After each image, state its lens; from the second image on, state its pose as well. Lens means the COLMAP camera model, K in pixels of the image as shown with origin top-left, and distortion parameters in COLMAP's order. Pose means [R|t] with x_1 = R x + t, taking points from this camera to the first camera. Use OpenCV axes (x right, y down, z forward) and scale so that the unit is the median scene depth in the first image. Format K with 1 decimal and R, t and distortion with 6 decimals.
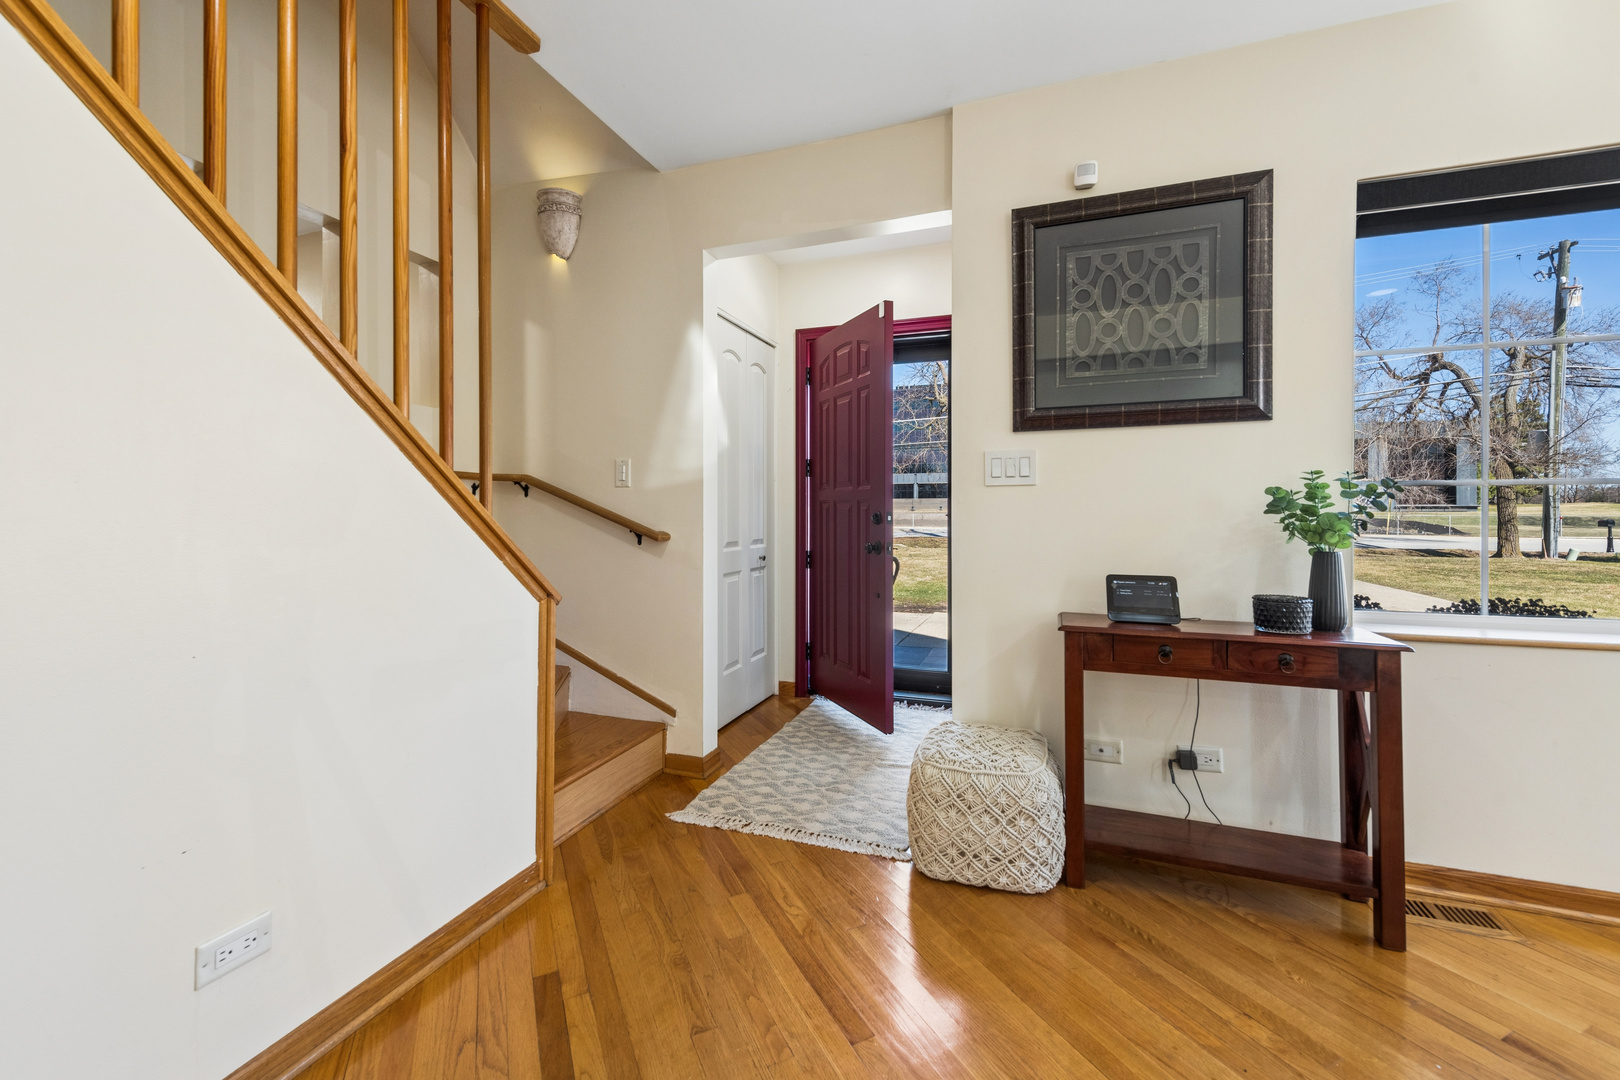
lens RADIAL K [[669.8, 0, 795.2], [0, 669.8, 511.0], [0, 0, 1]] dist [-0.005016, 0.000019]
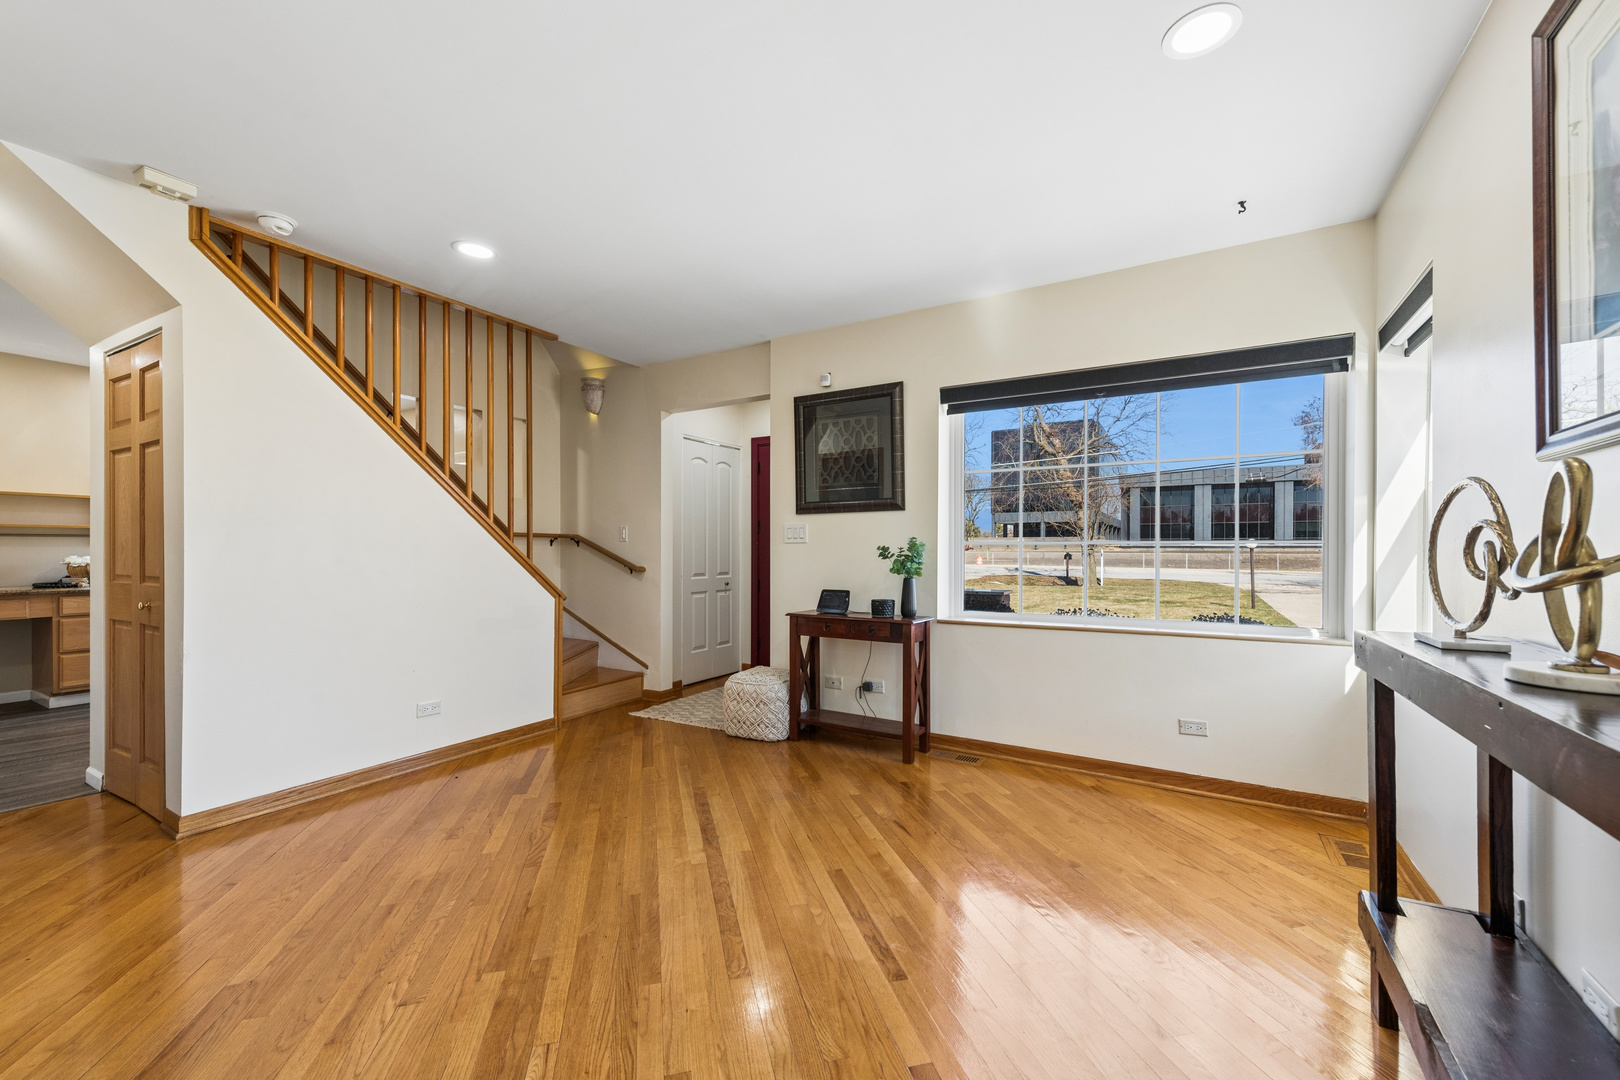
lens RADIAL K [[662.9, 0, 815.0], [0, 662.9, 547.5], [0, 0, 1]] dist [0.007007, -0.000089]
pose [[0.983200, 0.000836, -0.182532, 0.779971], [-0.001229, 0.999997, -0.002036, -0.024242], [0.182530, 0.002226, 0.983198, -0.898643]]
